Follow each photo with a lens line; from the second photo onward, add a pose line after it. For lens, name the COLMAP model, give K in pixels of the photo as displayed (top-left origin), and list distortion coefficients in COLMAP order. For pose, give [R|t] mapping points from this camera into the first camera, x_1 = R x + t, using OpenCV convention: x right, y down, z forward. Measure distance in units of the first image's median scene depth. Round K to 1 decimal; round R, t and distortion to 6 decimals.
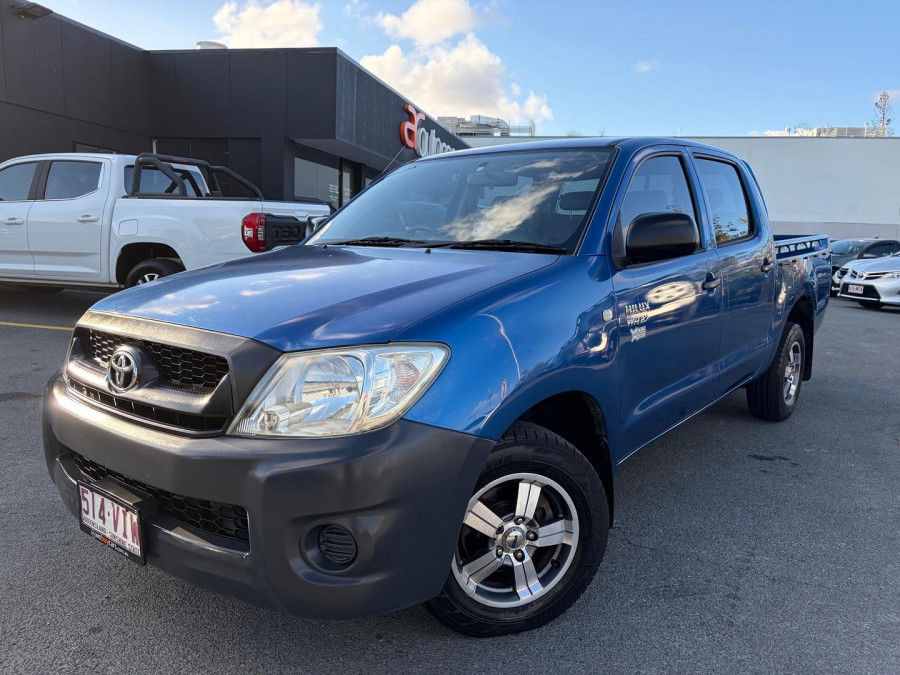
lens RADIAL K [[699.7, 0, 451.1], [0, 699.7, 317.3], [0, 0, 1]] dist [0.007455, -0.008149]
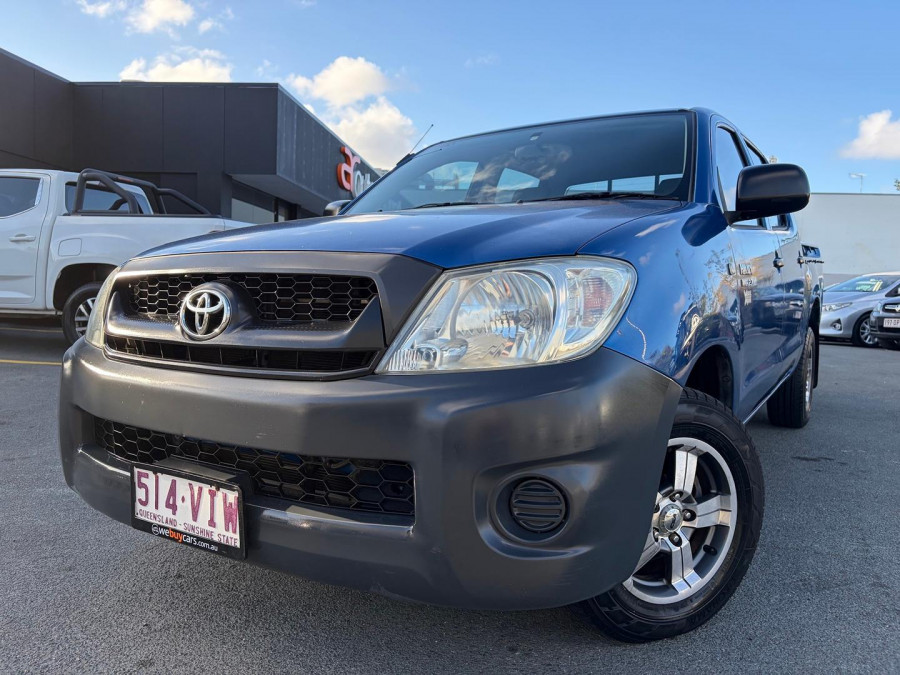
lens RADIAL K [[699.7, 0, 451.1], [0, 699.7, 317.3], [0, 0, 1]] dist [0.007455, -0.008149]
pose [[0.993461, -0.006353, 0.113998, -0.263936], [0.014906, 0.997122, -0.074331, 0.133353], [-0.113198, 0.075544, 0.990696, 0.178903]]
